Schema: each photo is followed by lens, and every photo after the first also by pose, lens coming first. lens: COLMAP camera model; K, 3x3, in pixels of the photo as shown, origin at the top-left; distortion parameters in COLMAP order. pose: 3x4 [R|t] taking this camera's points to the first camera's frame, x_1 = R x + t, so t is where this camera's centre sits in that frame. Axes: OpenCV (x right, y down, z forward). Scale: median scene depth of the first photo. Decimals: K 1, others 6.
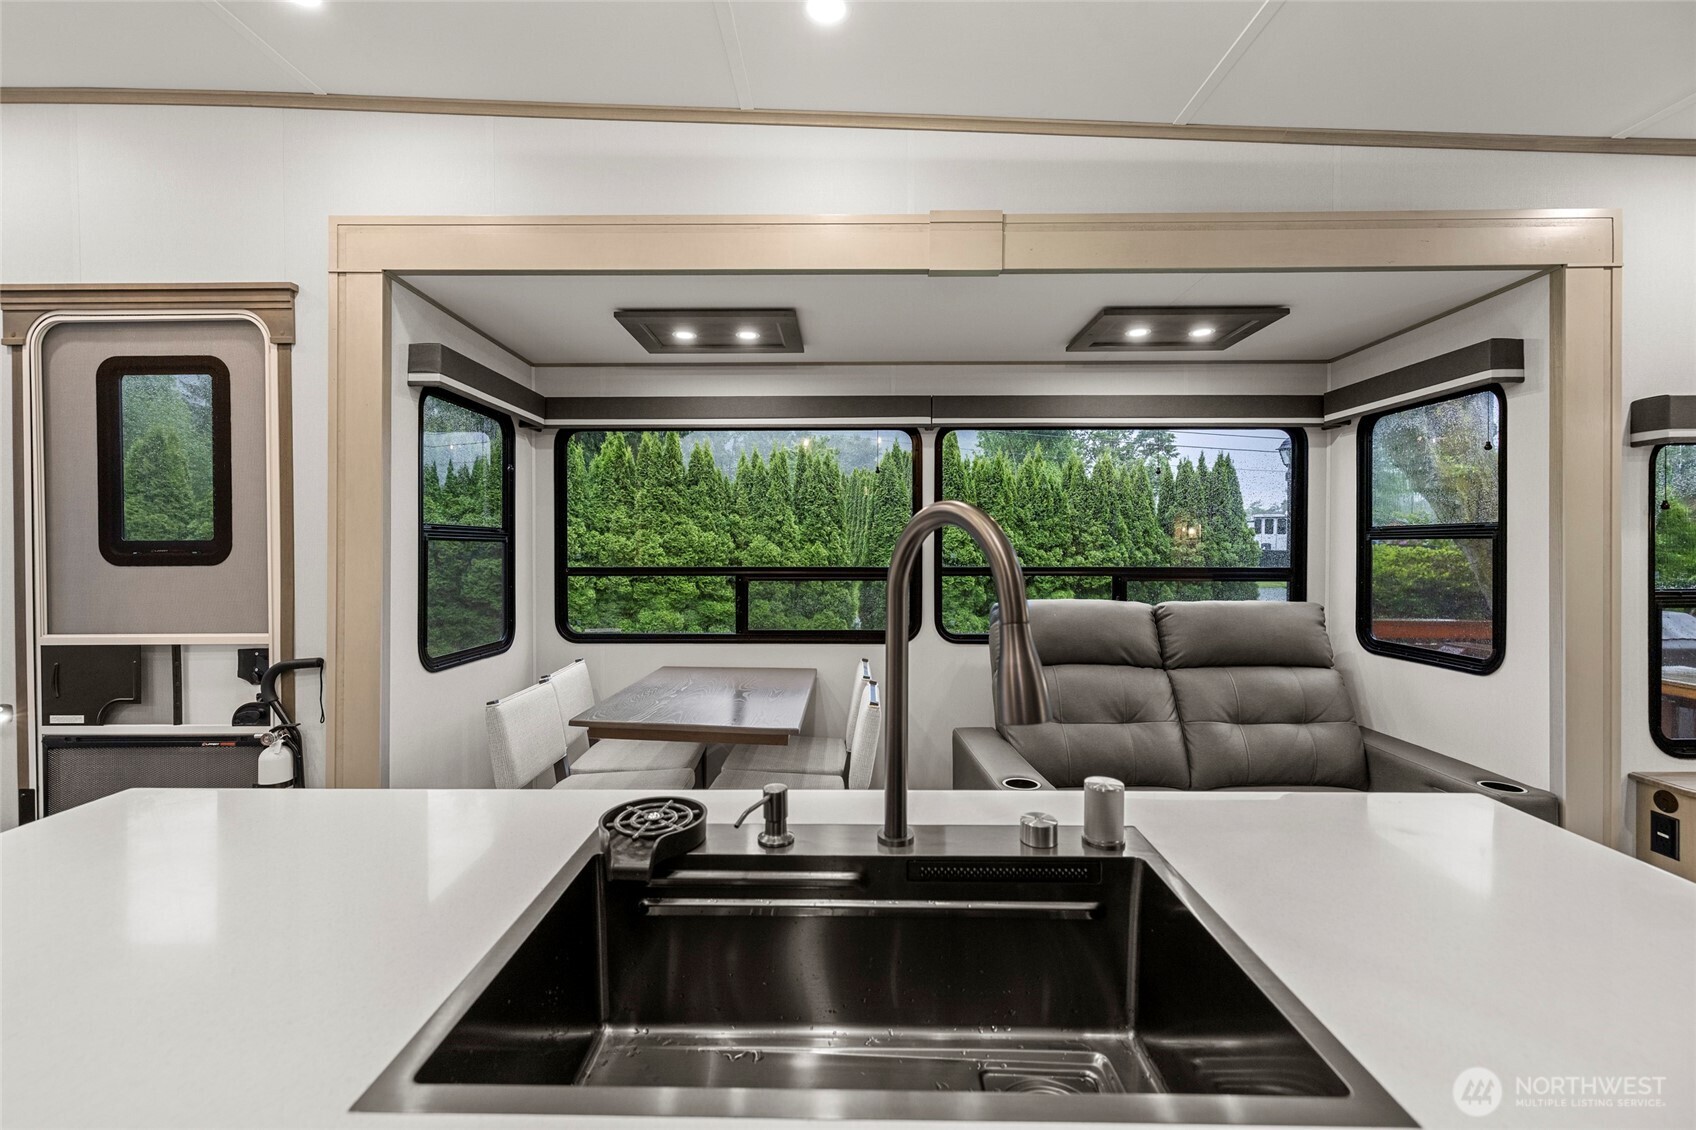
lens RADIAL K [[716.7, 0, 839.0], [0, 716.7, 546.8], [0, 0, 1]] dist [-0.000609, 0.000487]
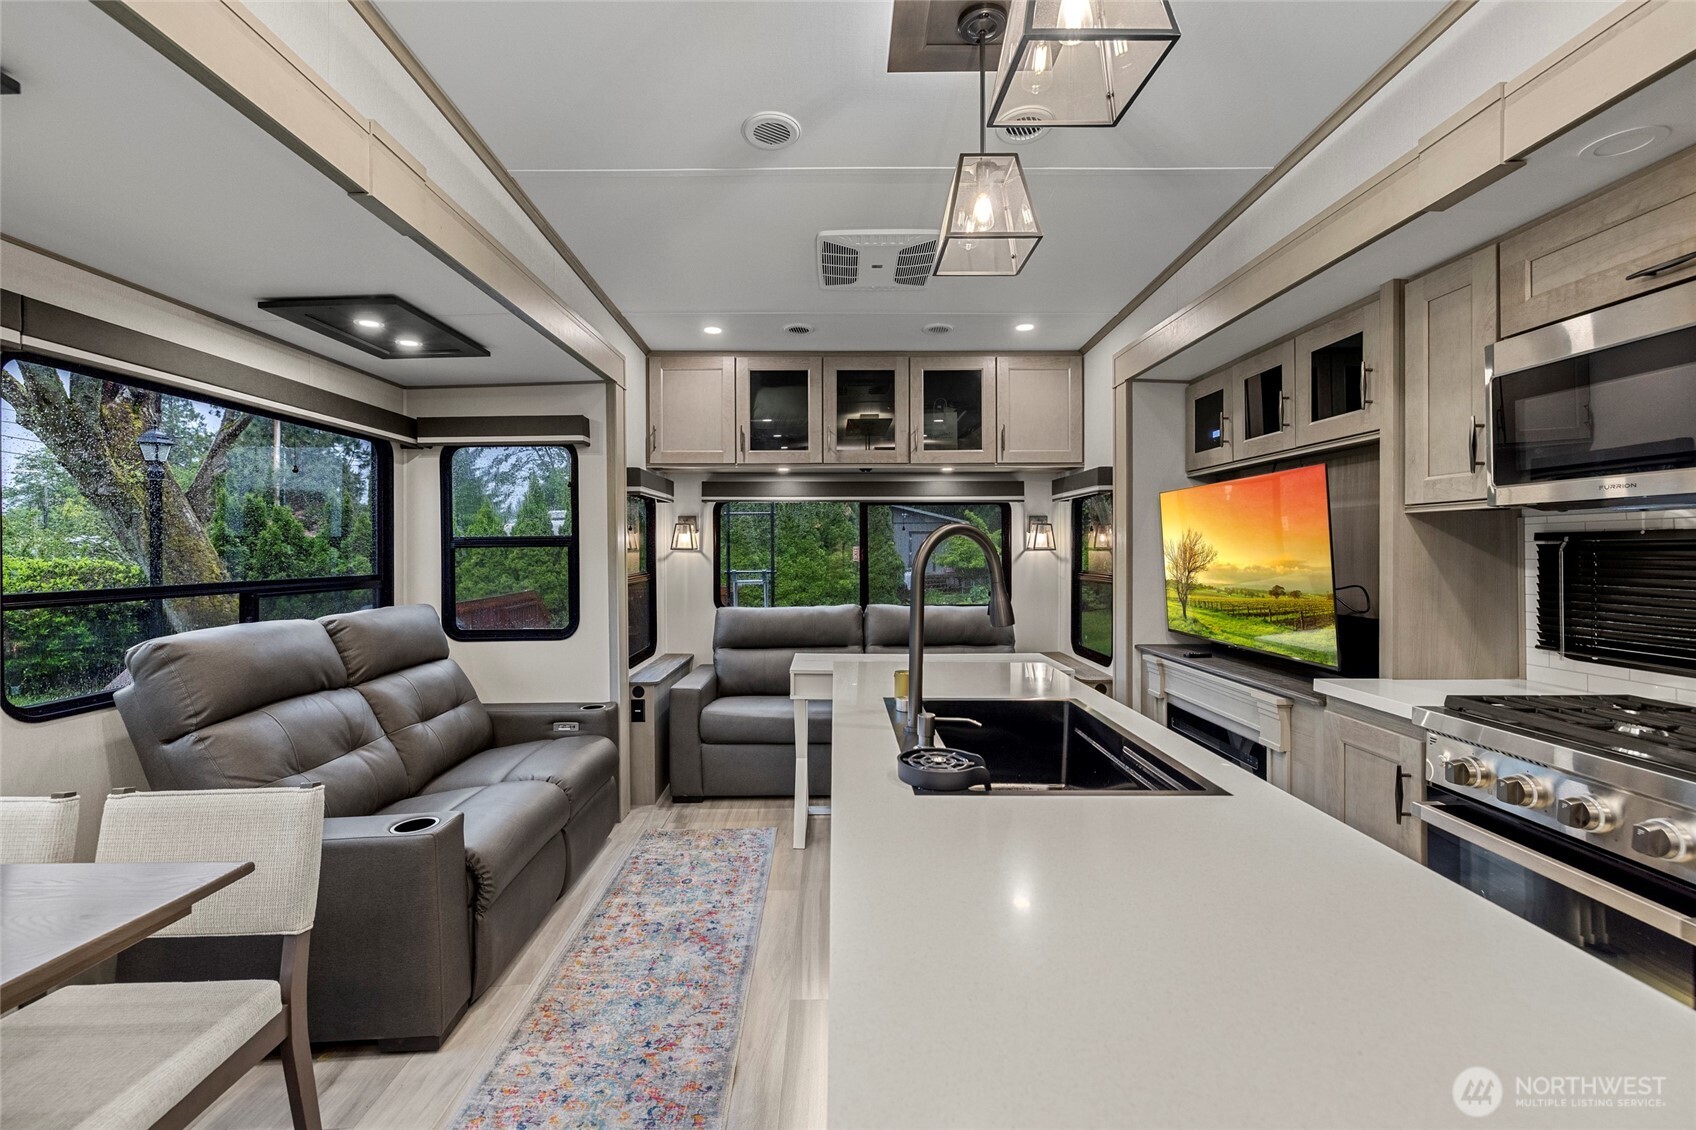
lens RADIAL K [[716.7, 0, 836.7], [0, 716.7, 556.7], [0, 0, 1]] dist [-0.000609, 0.000487]
pose [[-0.016375, -0.010927, 0.999806, -0.466113], [0.012830, 0.999856, 0.011138, -0.000090], [-0.999784, 0.013010, -0.016232, 0.367974]]
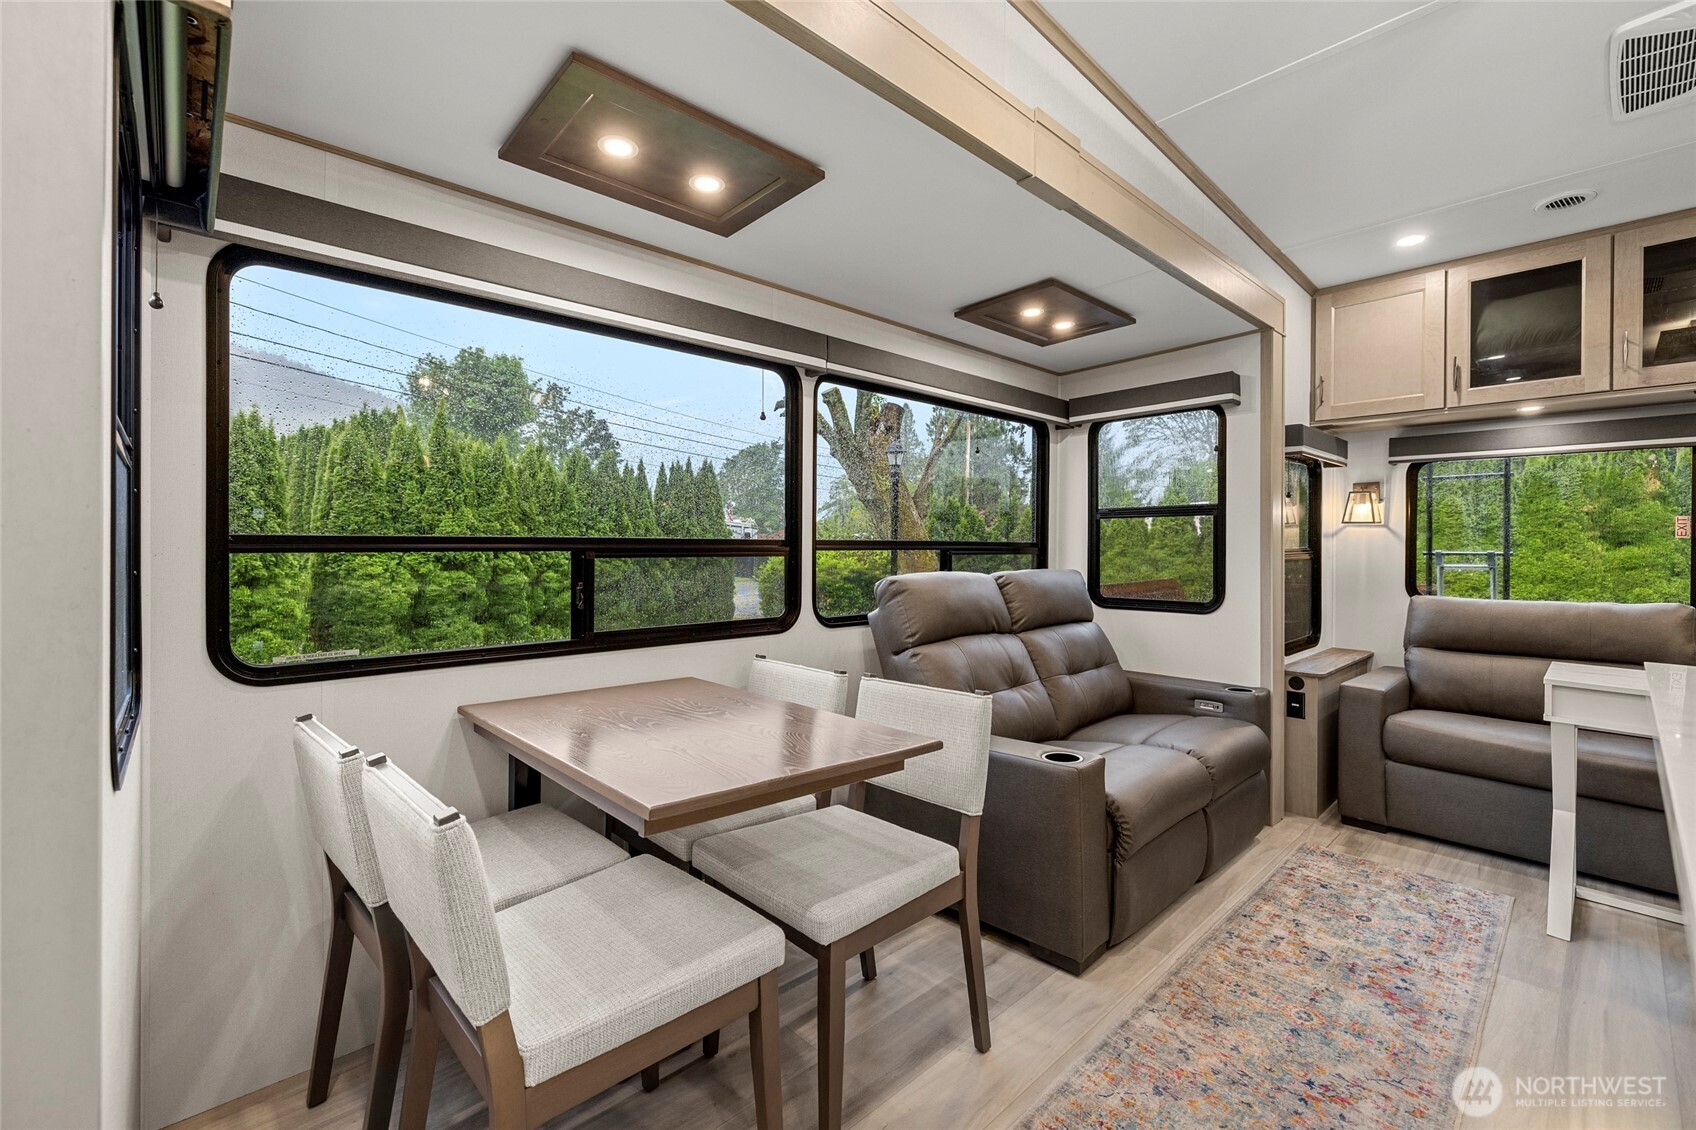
lens RADIAL K [[716.7, 0, 849.6], [0, 716.7, 545.4], [0, 0, 1]] dist [-0.000609, 0.000487]
pose [[0.723198, 0.001798, 0.690638, -0.443987], [0.001558, 0.999990, -0.004235, 0.041366], [-0.690639, 0.004138, 0.723188, 0.380800]]
